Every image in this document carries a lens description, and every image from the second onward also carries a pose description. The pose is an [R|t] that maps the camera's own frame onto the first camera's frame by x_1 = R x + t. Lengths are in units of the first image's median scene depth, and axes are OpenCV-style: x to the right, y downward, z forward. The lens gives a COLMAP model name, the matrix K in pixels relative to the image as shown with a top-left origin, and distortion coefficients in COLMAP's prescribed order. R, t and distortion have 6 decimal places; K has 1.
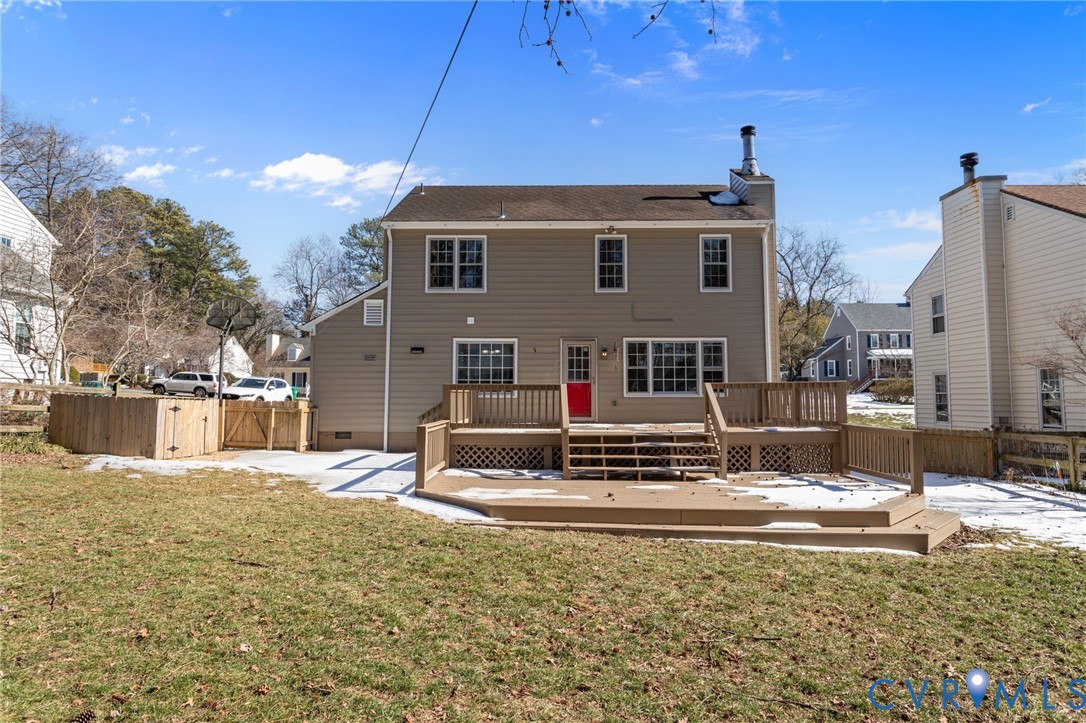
lens RADIAL K [[596.2, 0, 543.1], [0, 596.2, 379.2], [0, 0, 1]] dist [-0.000936, 0.000432]
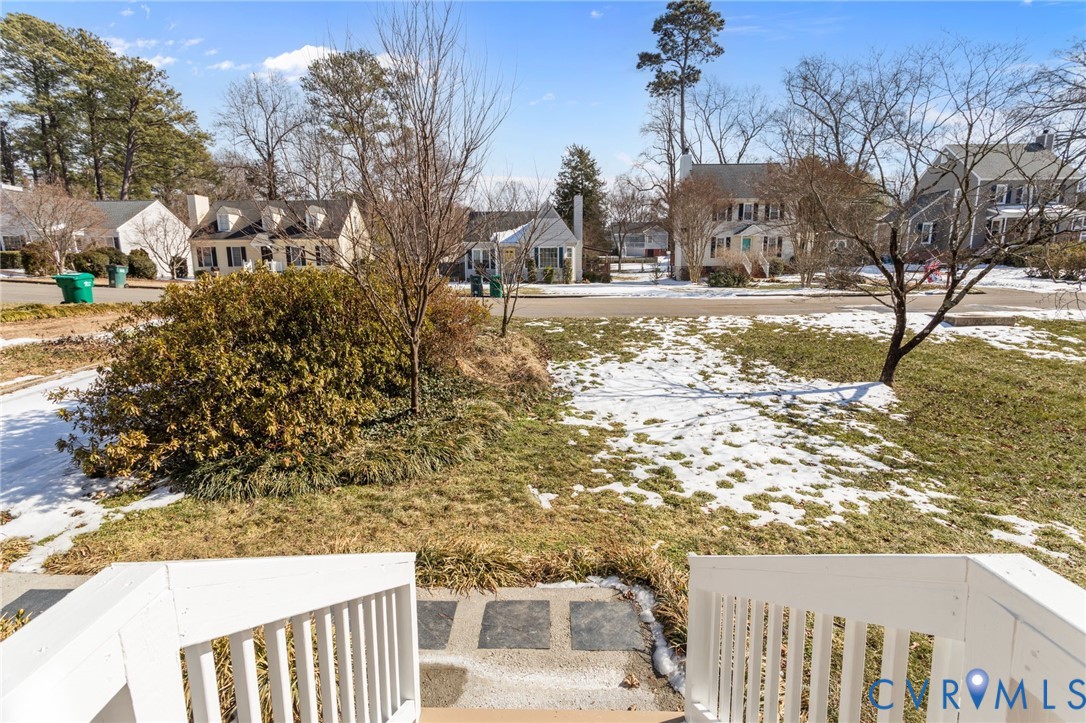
lens RADIAL K [[498.8, 0, 543.2], [0, 498.8, 368.4], [0, 0, 1]] dist [-0.001876, 0.000805]
pose [[0.999845, -0.014529, 0.009896, -0.020042], [0.011978, 0.975099, 0.221447, 0.002758], [-0.012867, -0.221295, 0.975122, 0.243048]]
